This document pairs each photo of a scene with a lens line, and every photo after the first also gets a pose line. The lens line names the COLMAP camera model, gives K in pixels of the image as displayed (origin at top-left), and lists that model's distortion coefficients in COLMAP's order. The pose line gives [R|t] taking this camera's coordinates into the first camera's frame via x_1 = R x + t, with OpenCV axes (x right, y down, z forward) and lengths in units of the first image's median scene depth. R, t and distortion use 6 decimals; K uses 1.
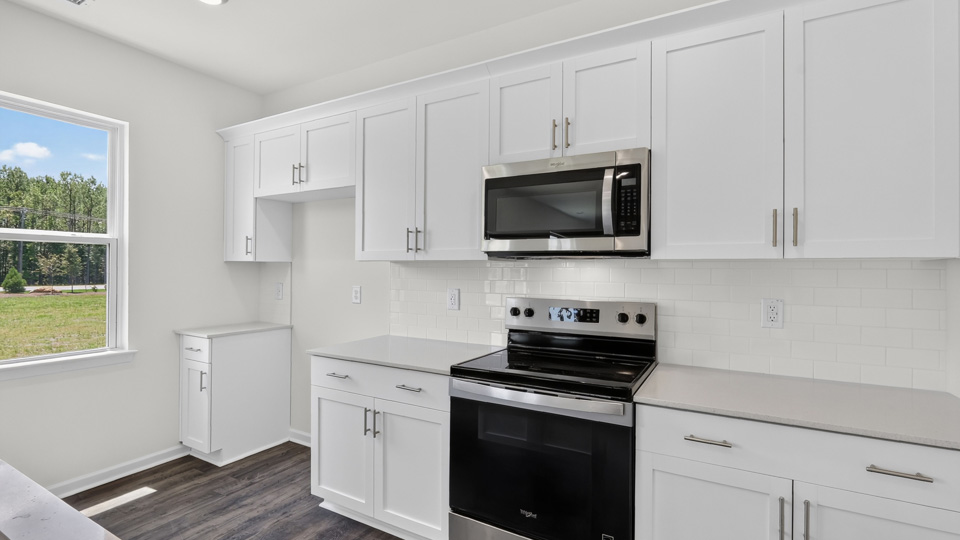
lens RADIAL K [[444.5, 0, 477.7], [0, 444.5, 270.9], [0, 0, 1]] dist [-0.003001, 0.000476]
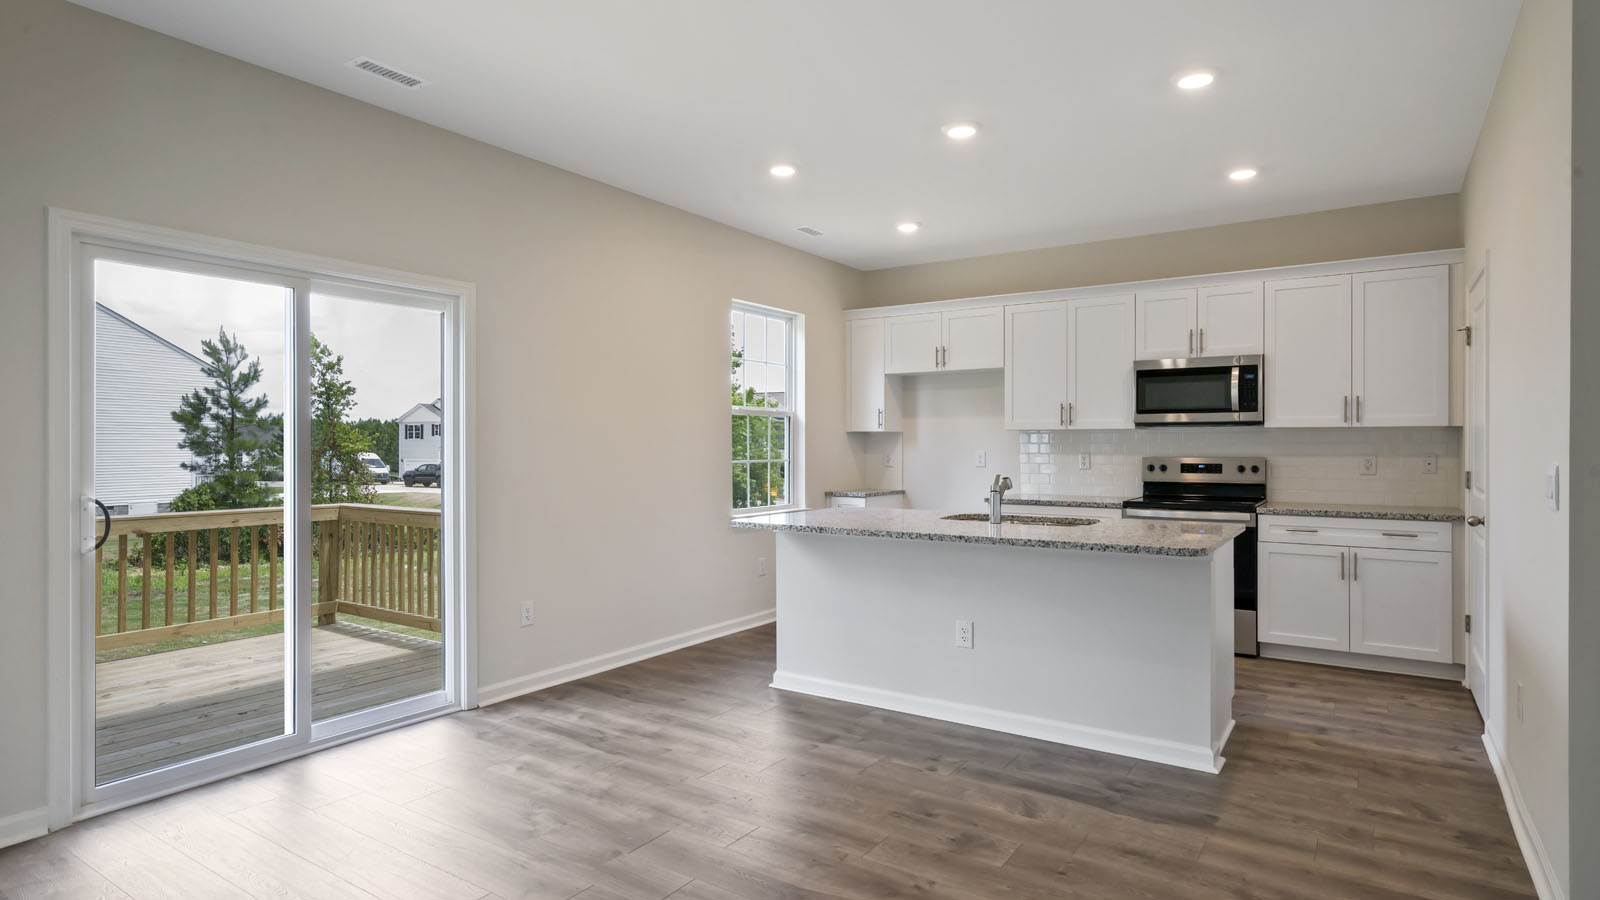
lens RADIAL K [[848.7, 0, 778.5], [0, 848.7, 448.4], [0, 0, 1]] dist [-0.000891, 0.000478]
pose [[0.996199, -0.005216, -0.086952, -0.899942], [0.004986, 0.999983, -0.002866, 0.041541], [0.086965, 0.002422, 0.996208, -1.806471]]
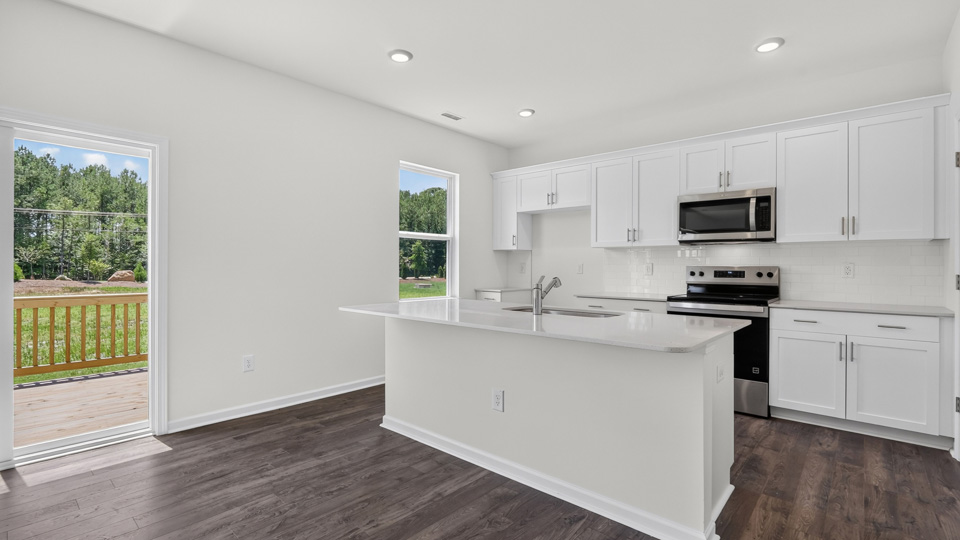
lens RADIAL K [[441.8, 0, 483.2], [0, 441.8, 266.5], [0, 0, 1]] dist [0.001195, 0.000041]
pose [[0.979993, -0.002251, -0.199020, -0.448842], [0.001565, 0.999992, -0.003602, 0.076871], [0.199026, 0.003218, 0.979989, -1.071155]]
